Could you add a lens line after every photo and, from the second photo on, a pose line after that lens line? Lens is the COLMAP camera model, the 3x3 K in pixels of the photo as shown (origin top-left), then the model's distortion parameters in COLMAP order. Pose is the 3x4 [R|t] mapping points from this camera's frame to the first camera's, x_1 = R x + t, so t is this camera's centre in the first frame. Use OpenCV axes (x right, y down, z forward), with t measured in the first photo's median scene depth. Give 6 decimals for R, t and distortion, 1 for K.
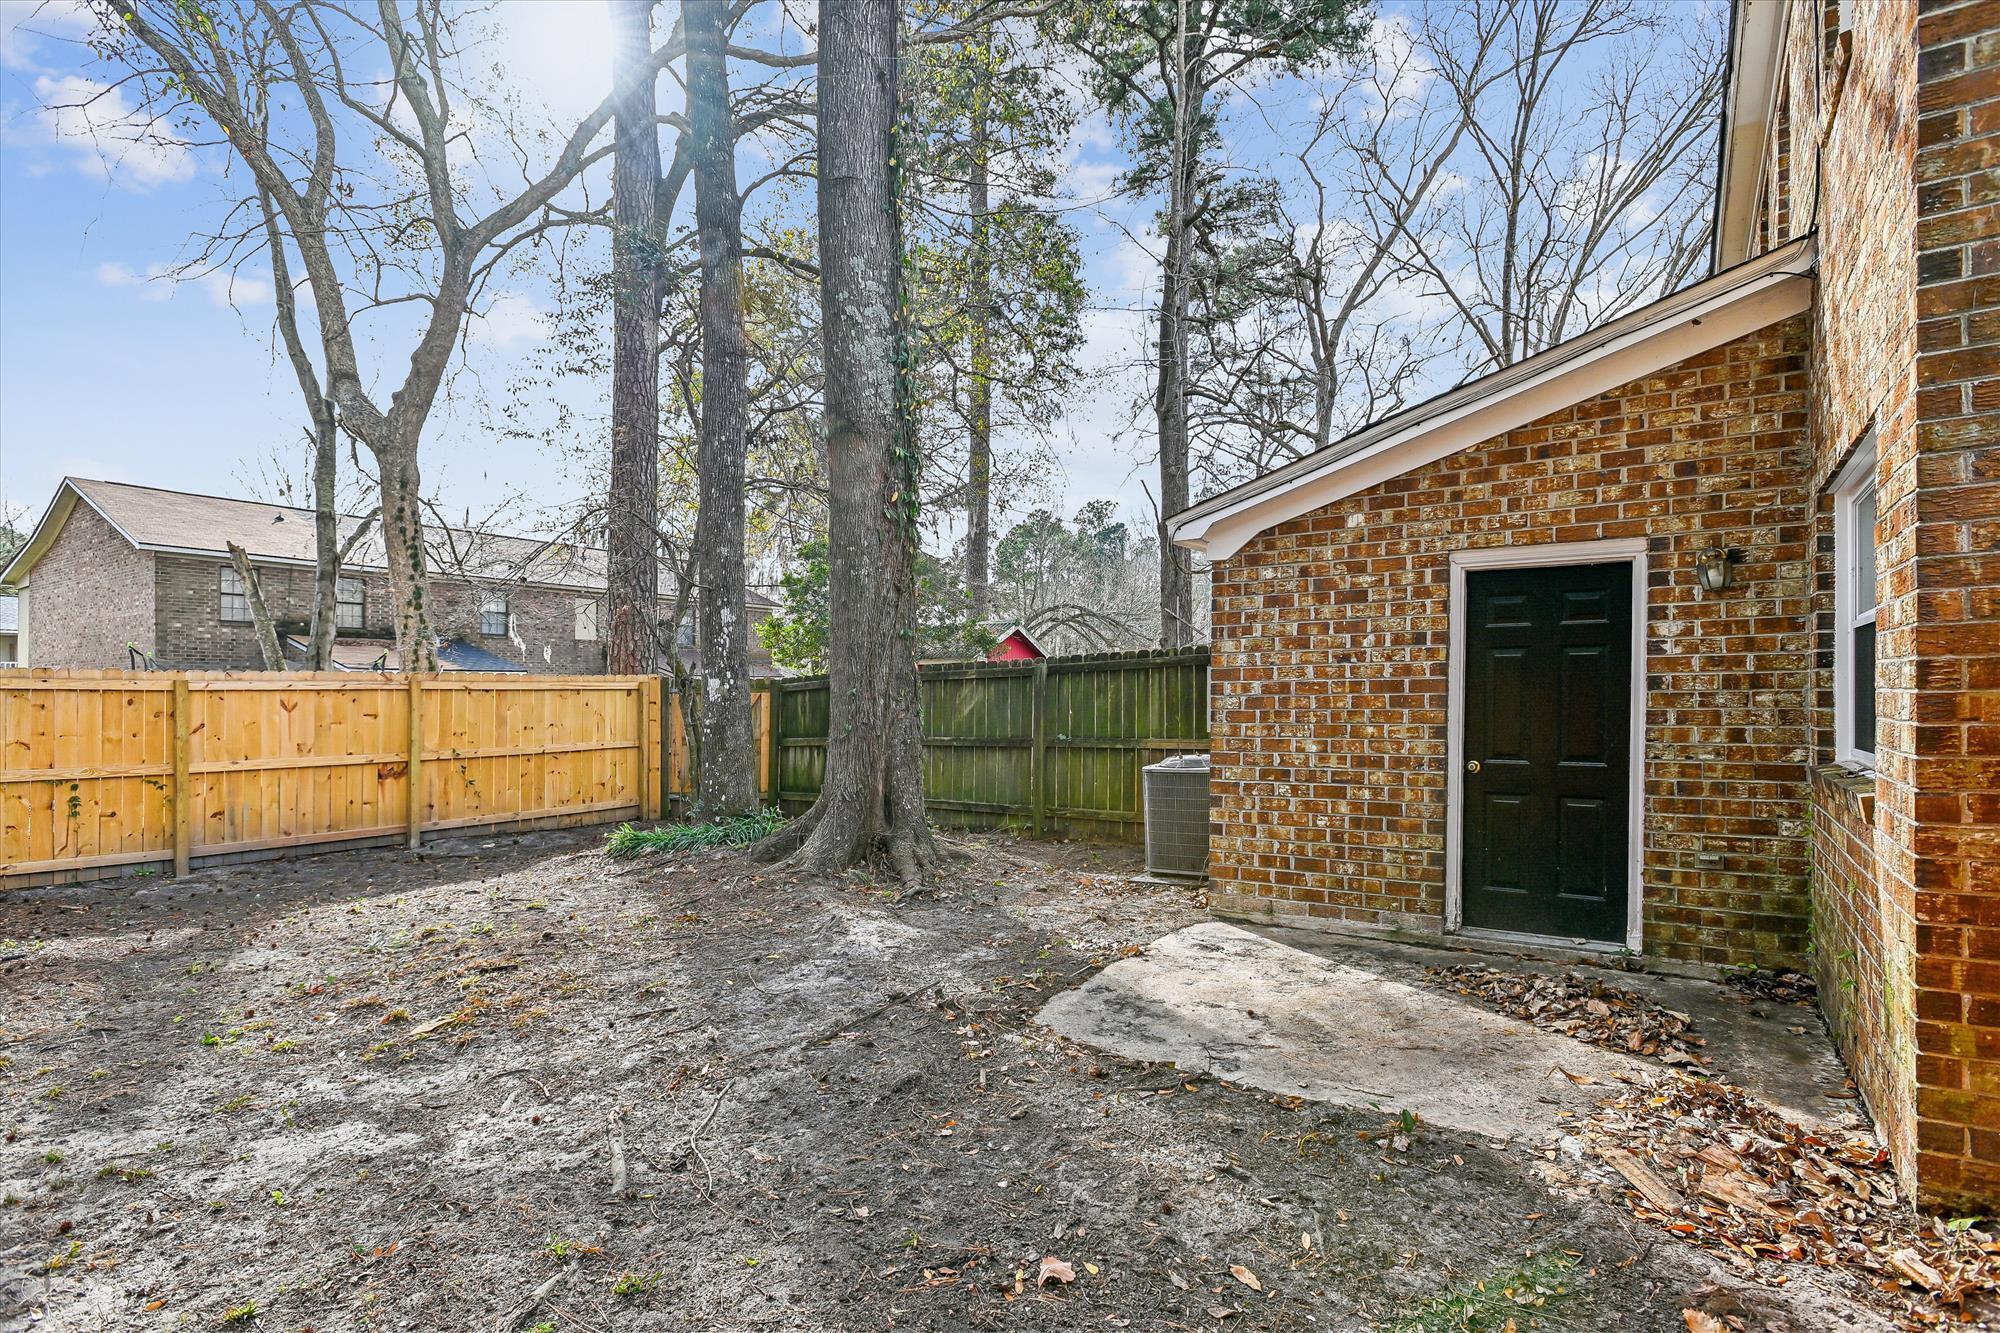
lens RADIAL K [[995.4, 0, 998.1], [0, 995.4, 676.5], [0, 0, 1]] dist [0.001231, 0.000674]
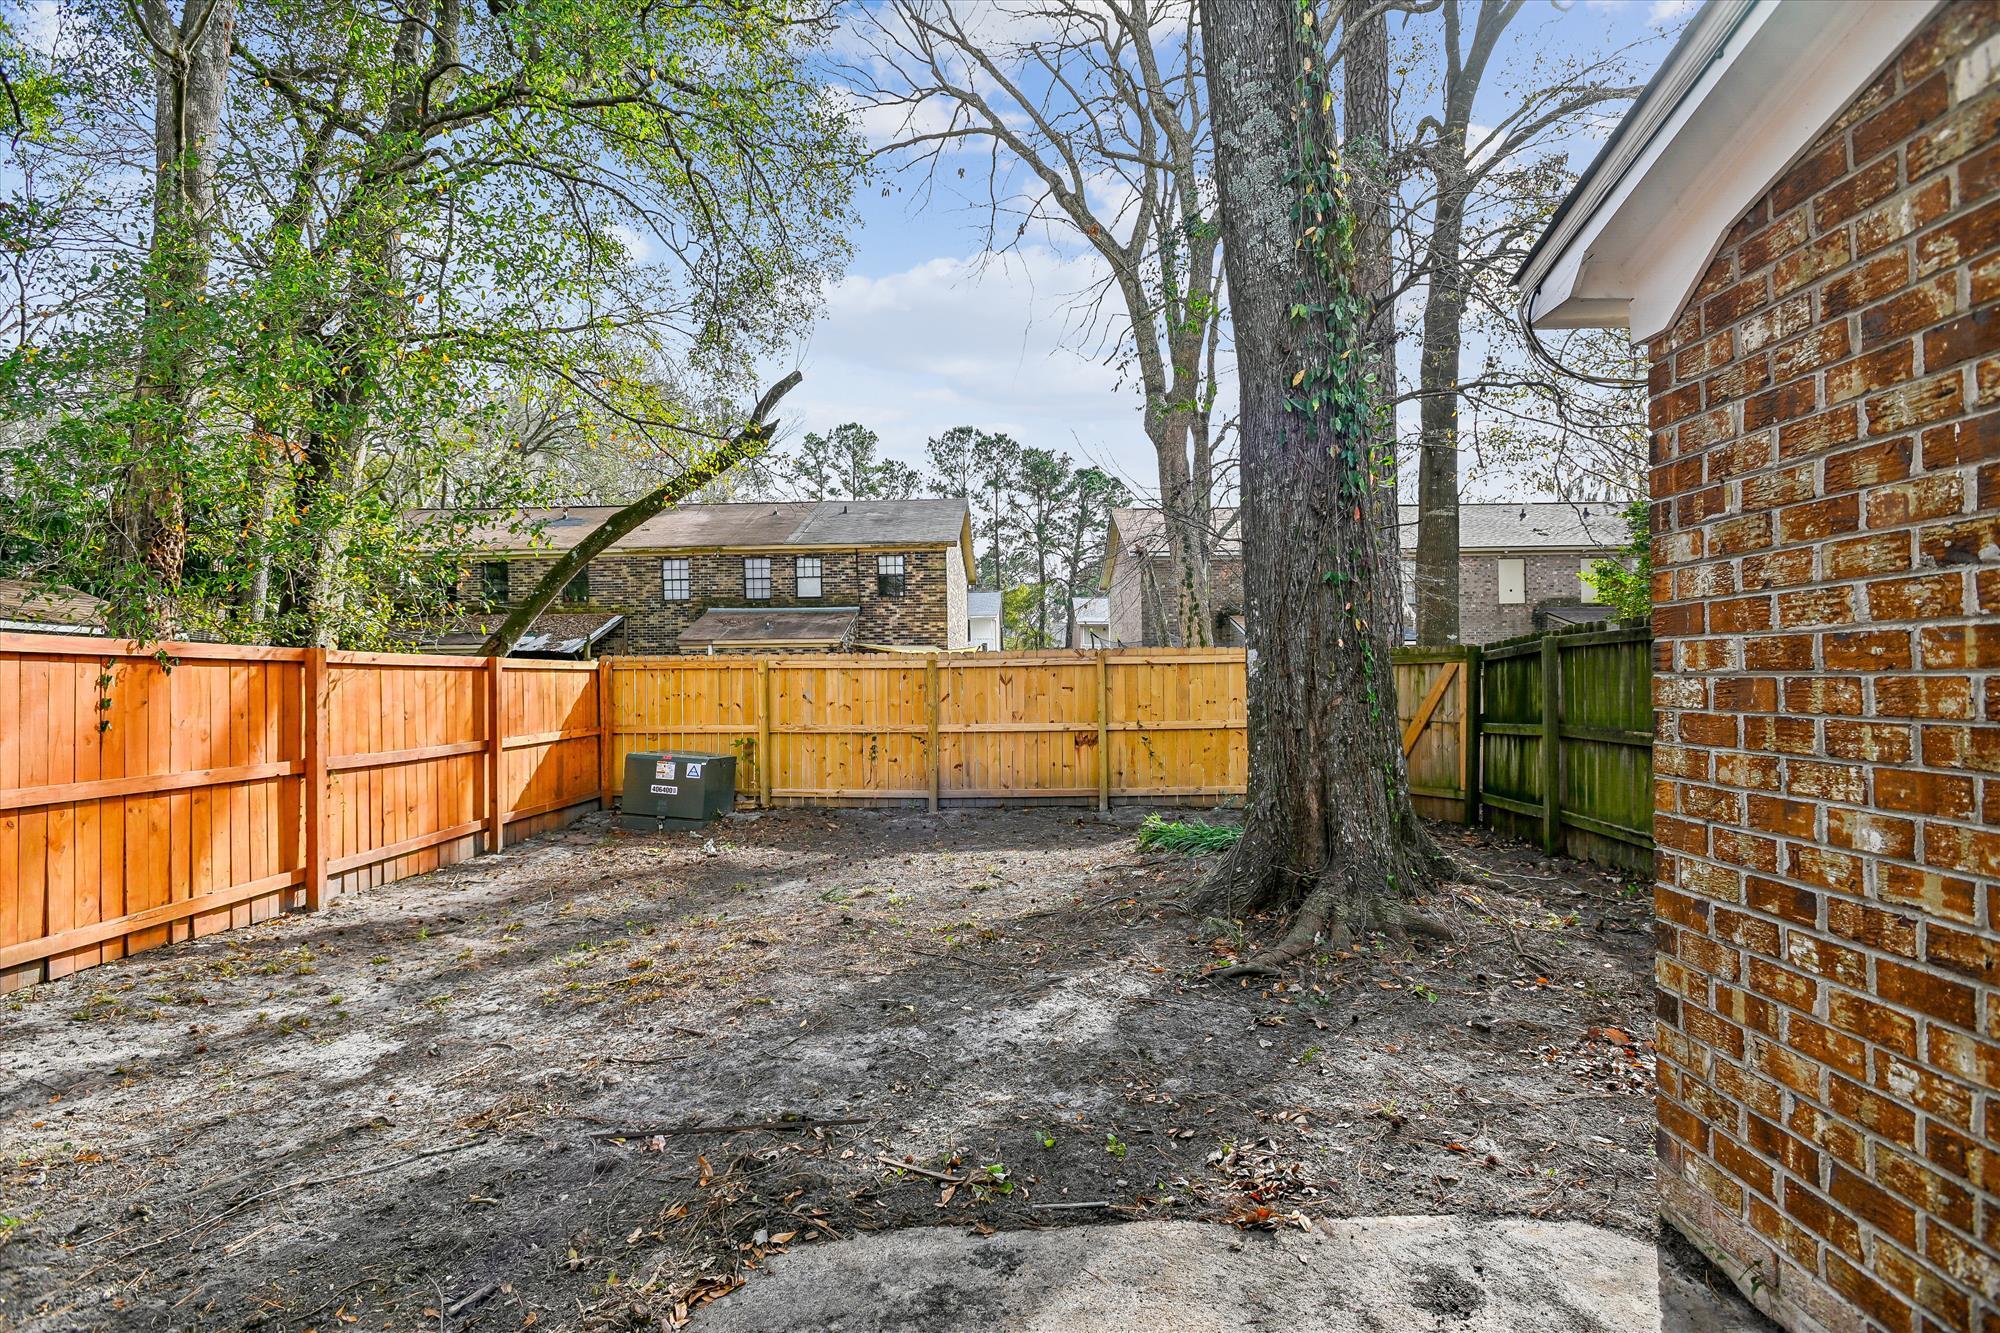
lens RADIAL K [[967.3, 0, 994.8], [0, 967.3, 644.8], [0, 0, 1]] dist [-0.012378, 0.000063]
pose [[0.535748, -0.026529, -0.843961, 0.418330], [0.027132, 0.999531, -0.014195, 0.005943], [0.843942, -0.015293, 0.536217, 0.588264]]
